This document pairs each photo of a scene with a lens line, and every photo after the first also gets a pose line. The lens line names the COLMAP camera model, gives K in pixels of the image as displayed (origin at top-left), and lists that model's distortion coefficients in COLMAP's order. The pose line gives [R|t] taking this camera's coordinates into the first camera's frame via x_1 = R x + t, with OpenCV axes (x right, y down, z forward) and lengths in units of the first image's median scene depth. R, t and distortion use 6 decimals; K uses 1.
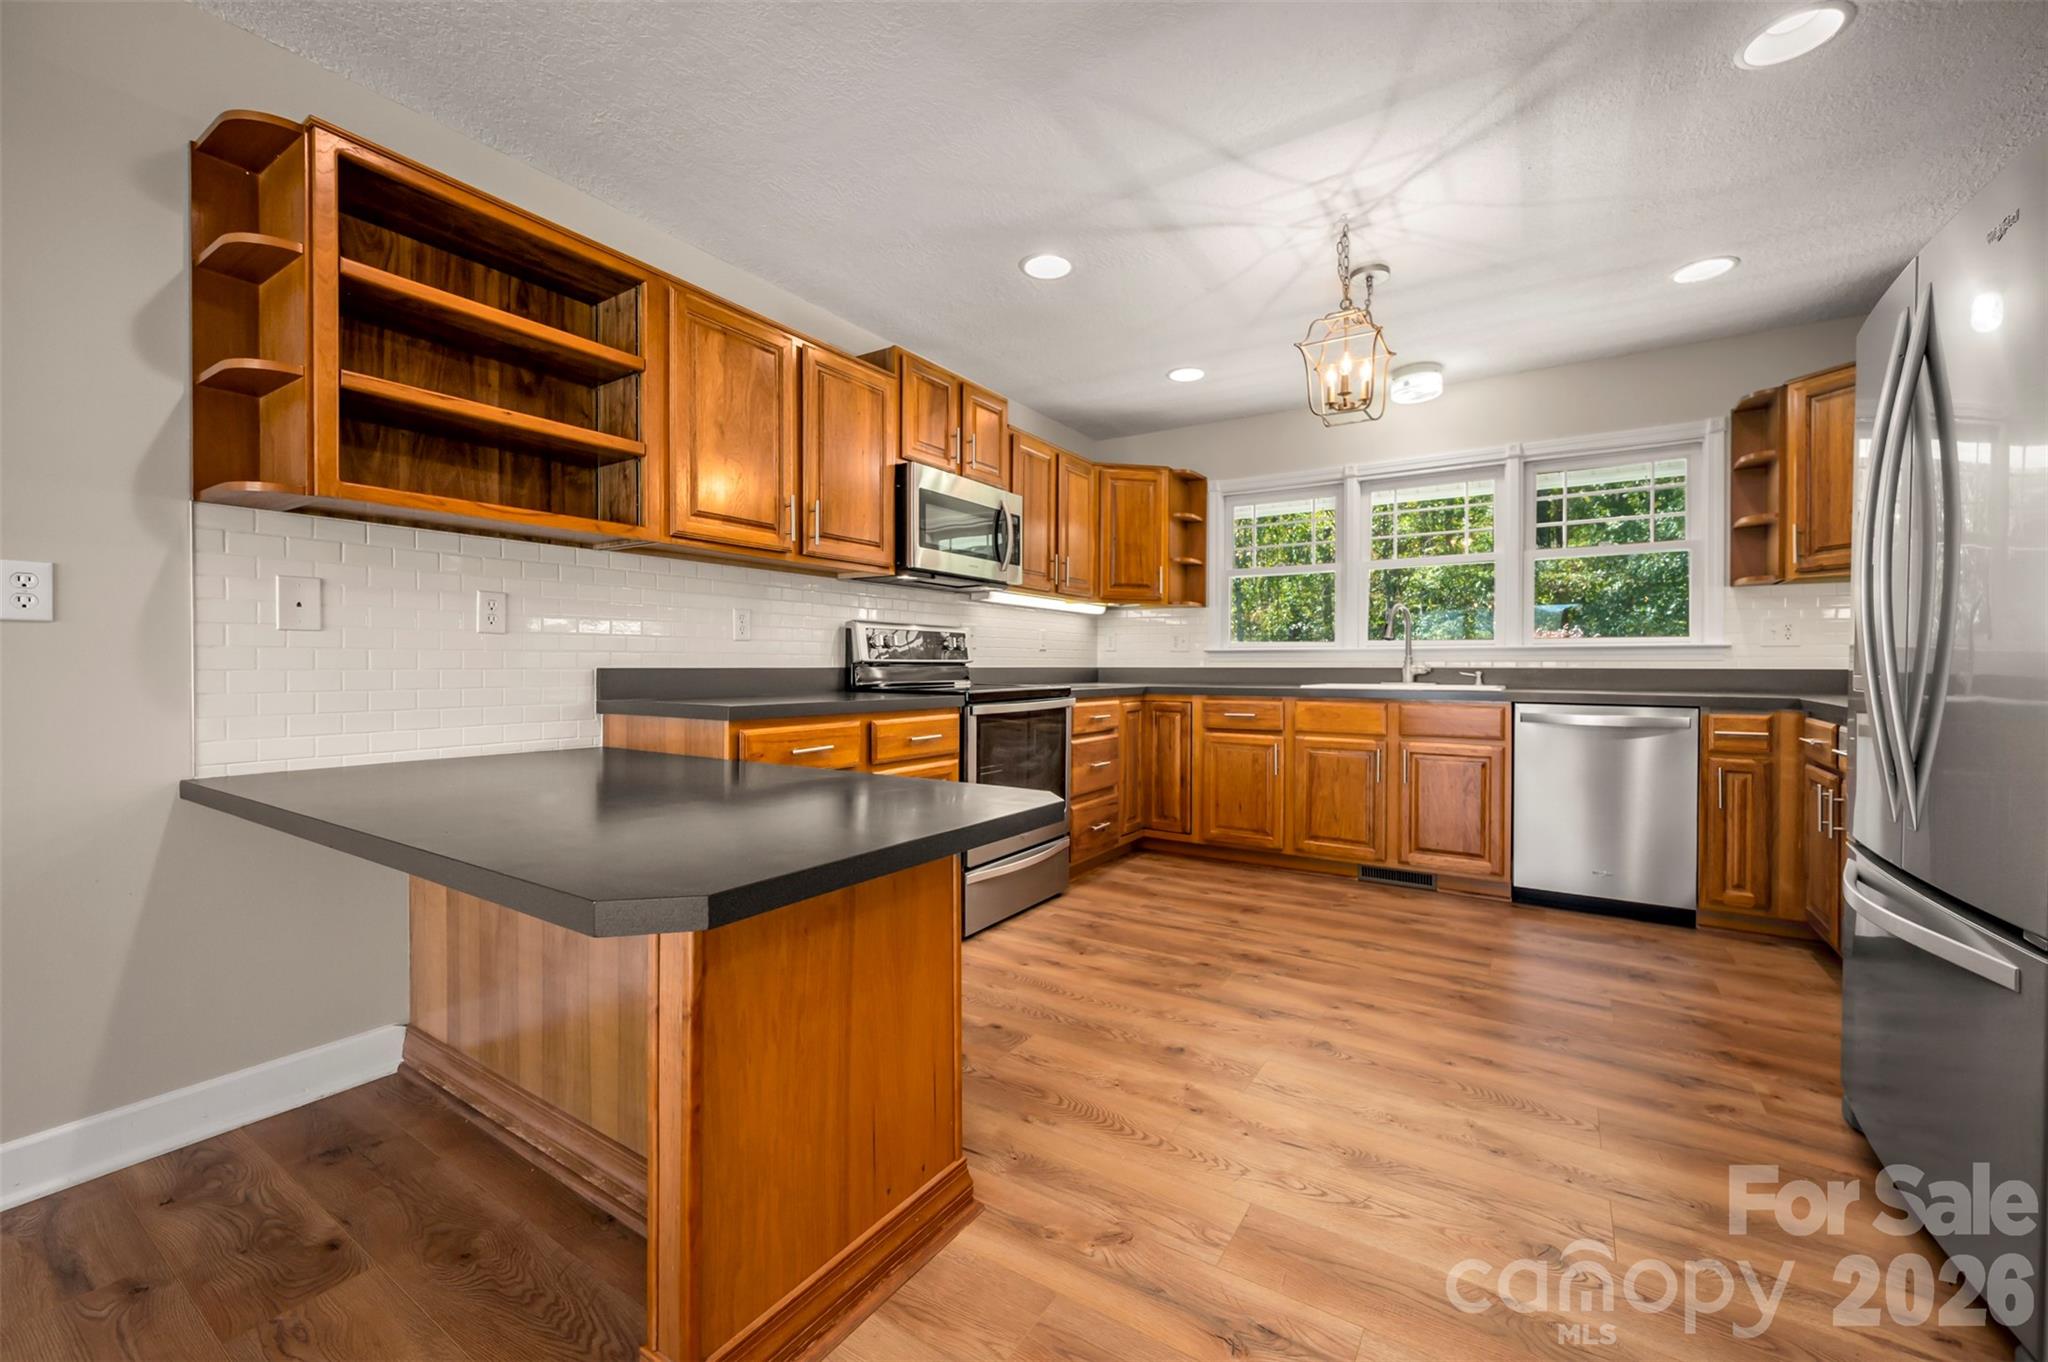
lens RADIAL K [[813.5, 0, 1024.6], [0, 813.5, 670.9], [0, 0, 1]] dist [-0.006545, 0.001791]
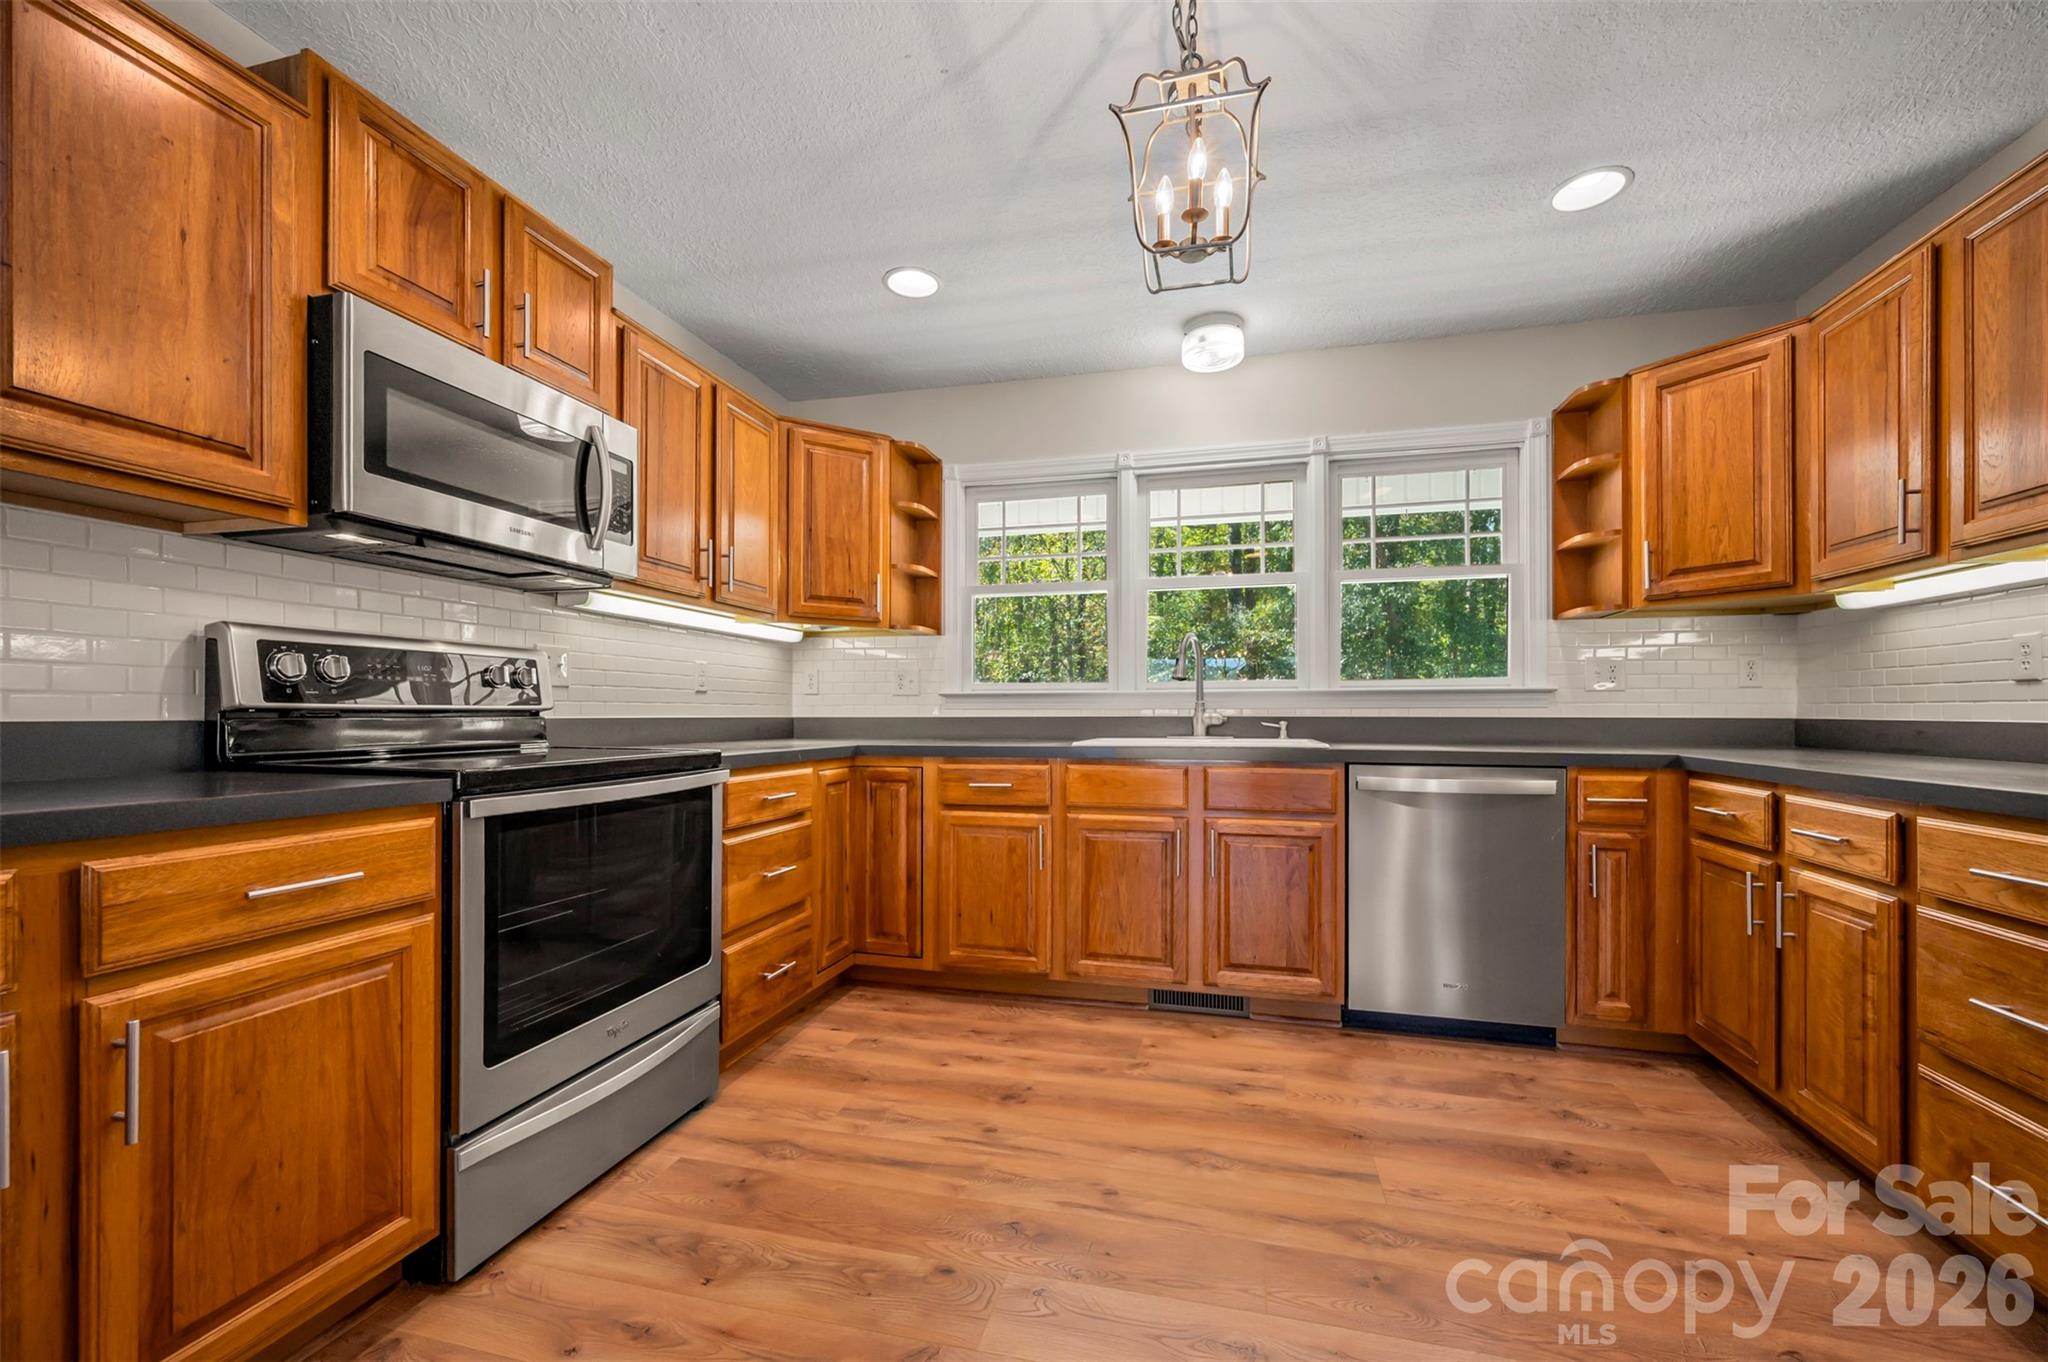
lens RADIAL K [[813.5, 0, 1022.3], [0, 813.5, 717.1], [0, 0, 1]] dist [-0.006545, 0.001791]
pose [[0.948856, -0.002795, 0.315697, 0.084649], [0.003809, 0.999989, -0.002593, -0.002928], [-0.315686, 0.003663, 0.948857, 0.395250]]
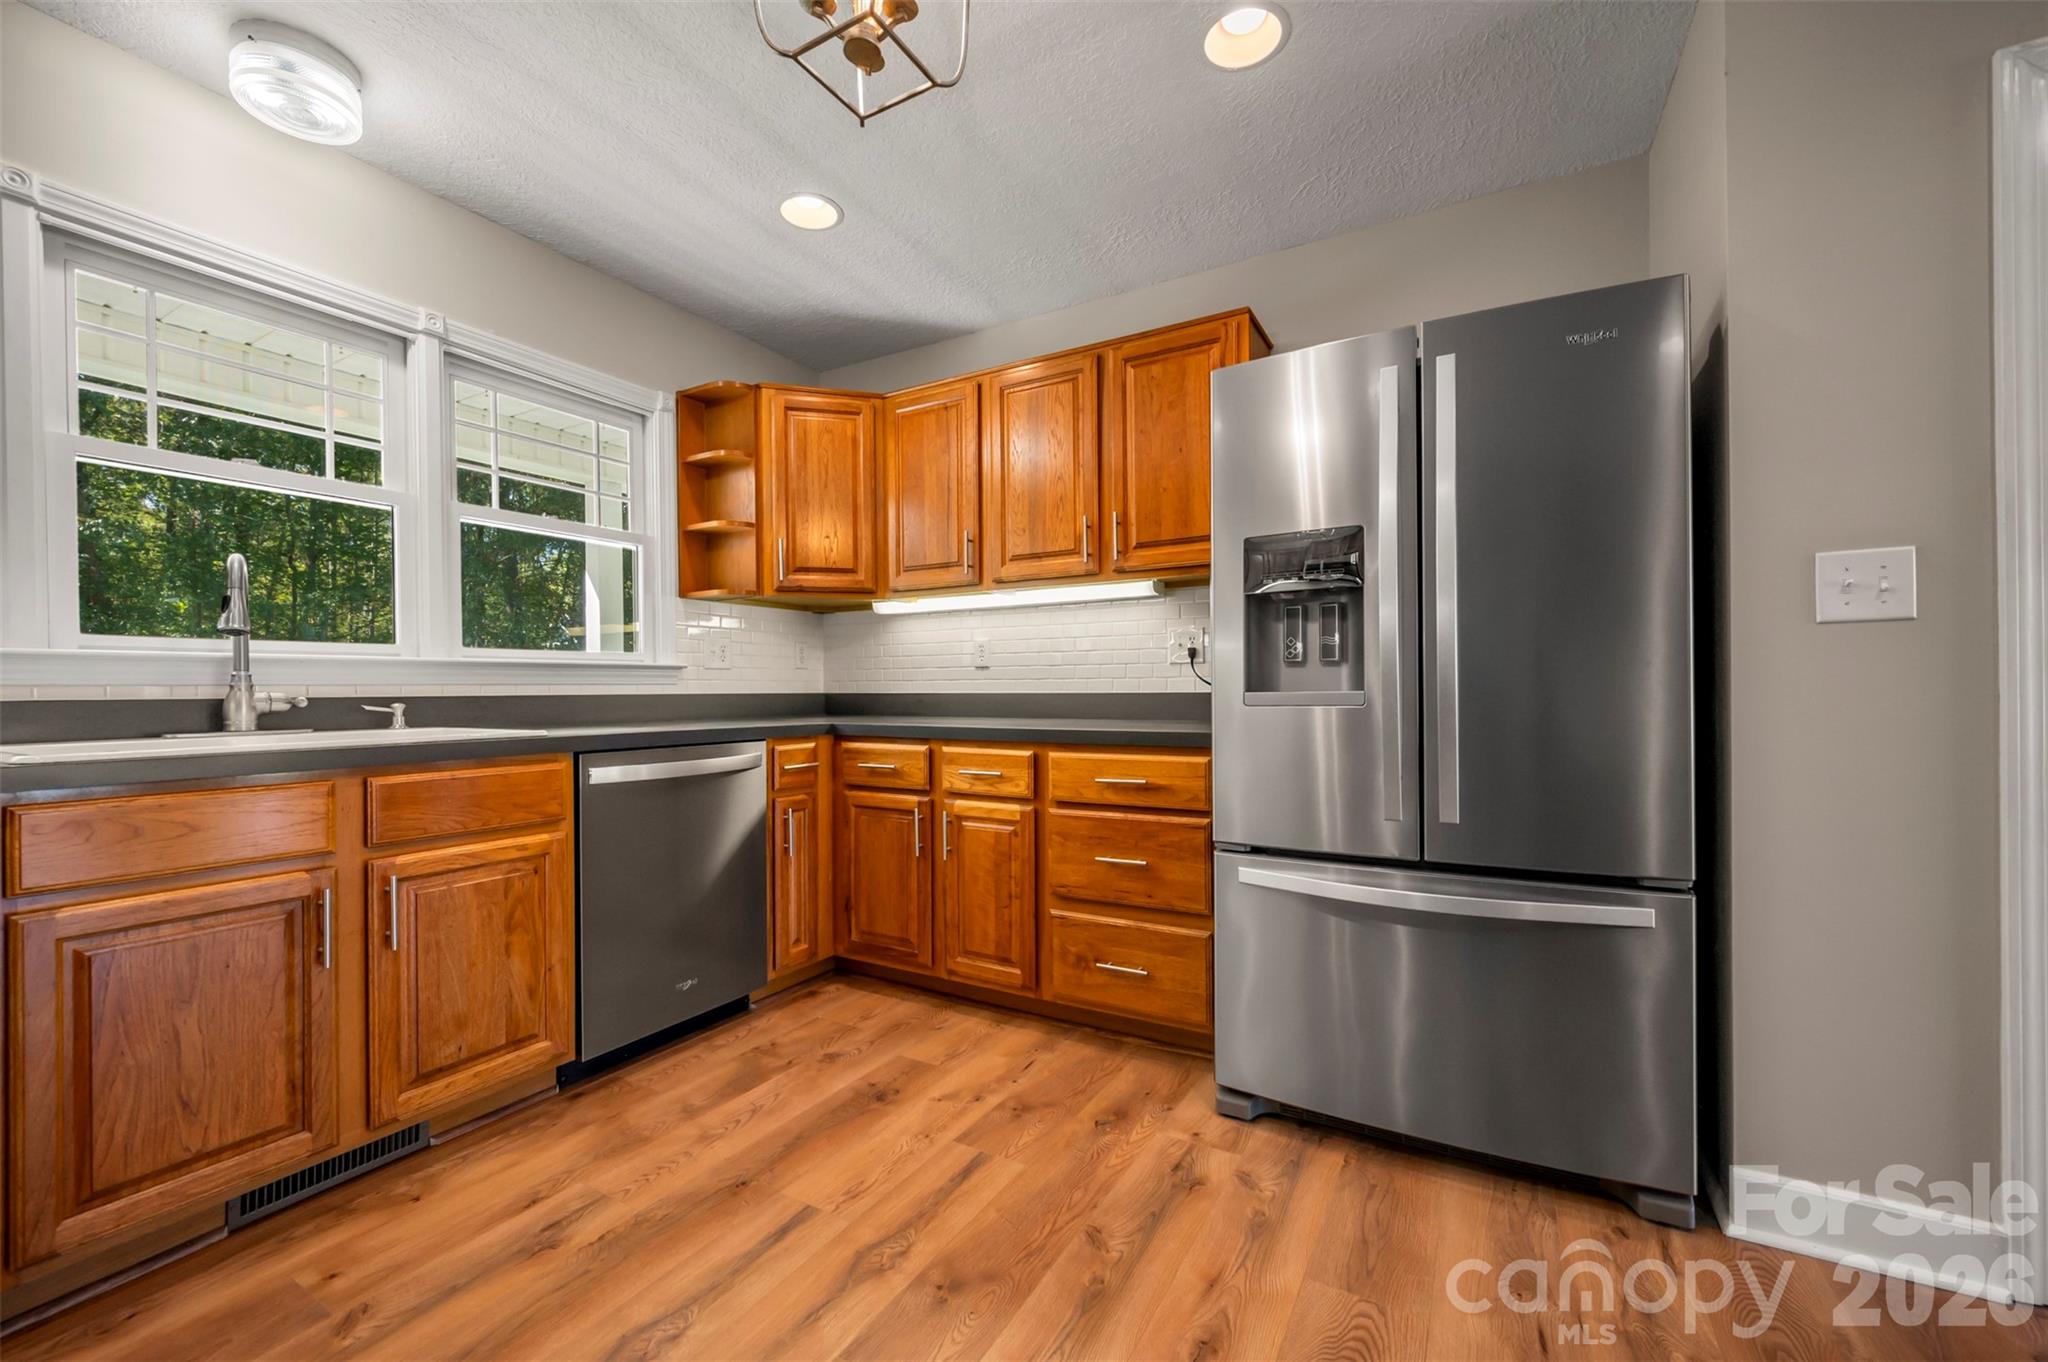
lens RADIAL K [[813.5, 0, 1028.7], [0, 813.5, 695.5], [0, 0, 1]] dist [-0.006545, 0.001791]
pose [[-0.058586, -0.007574, 0.998254, -0.006874], [0.017848, 0.999803, 0.008633, -0.002074], [-0.998123, 0.018322, -0.058439, 0.725927]]
